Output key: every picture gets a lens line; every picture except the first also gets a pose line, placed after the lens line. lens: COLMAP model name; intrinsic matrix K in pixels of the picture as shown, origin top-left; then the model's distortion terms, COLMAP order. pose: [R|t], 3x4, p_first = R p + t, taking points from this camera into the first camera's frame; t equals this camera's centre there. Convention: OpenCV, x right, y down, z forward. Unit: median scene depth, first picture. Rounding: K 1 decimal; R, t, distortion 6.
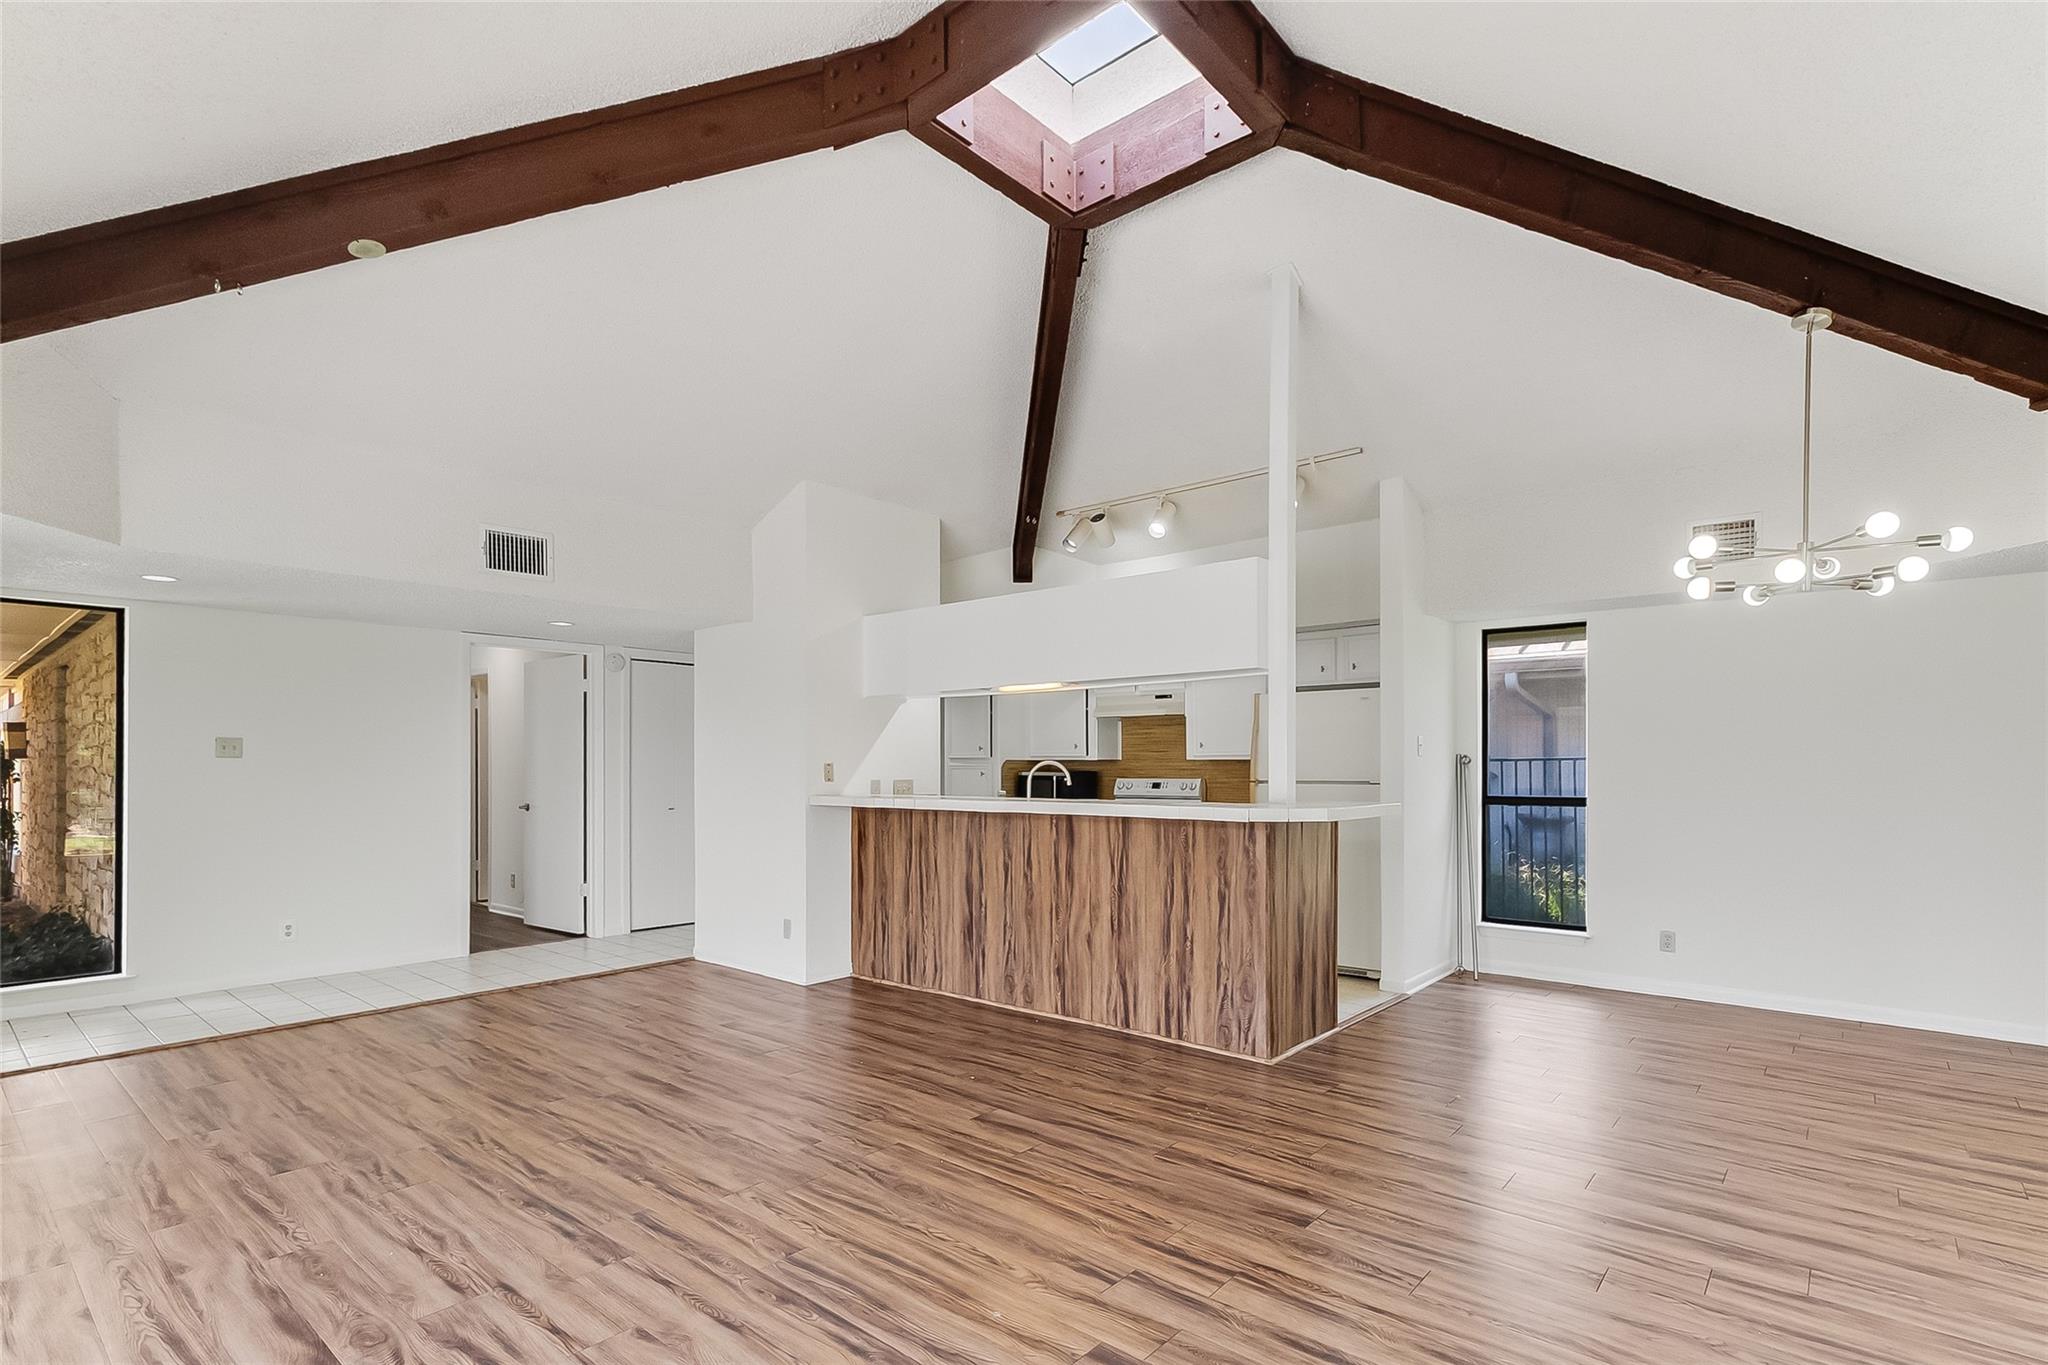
lens RADIAL K [[998.1, 0, 1057.8], [0, 998.1, 766.4], [0, 0, 1]] dist [-0.001968, 0.001047]
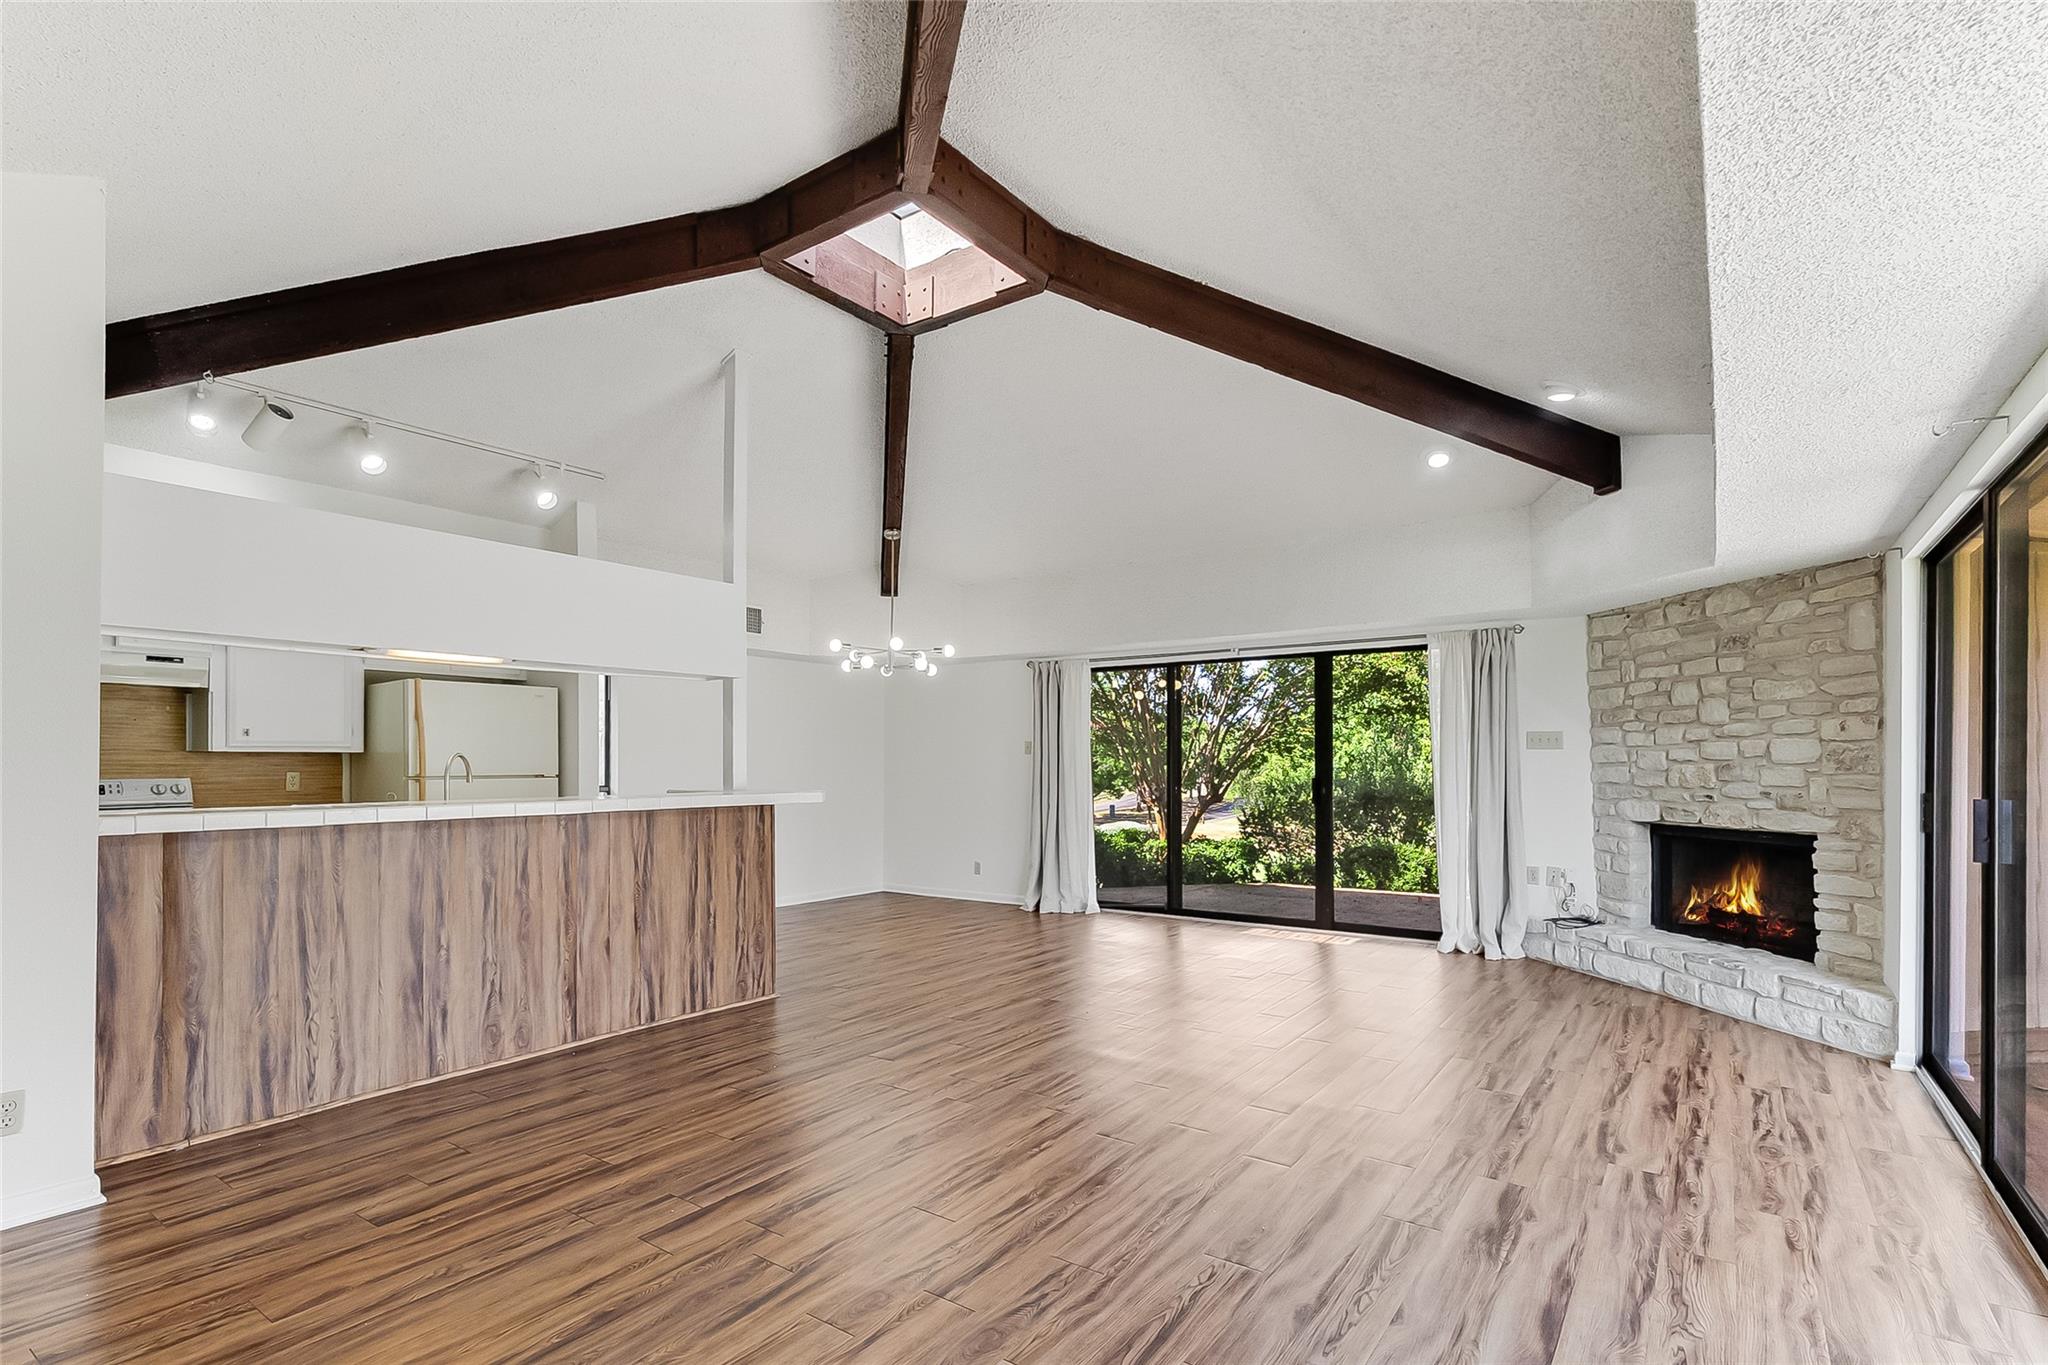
lens RADIAL K [[998.1, 0, 1002.0], [0, 998.1, 765.6], [0, 0, 1]] dist [-0.001968, 0.001047]
pose [[-0.077536, -0.002457, 0.996987, -0.849908], [-0.000023, 0.999997, 0.002463, 0.003007], [-0.996990, 0.000168, -0.077536, 0.649514]]
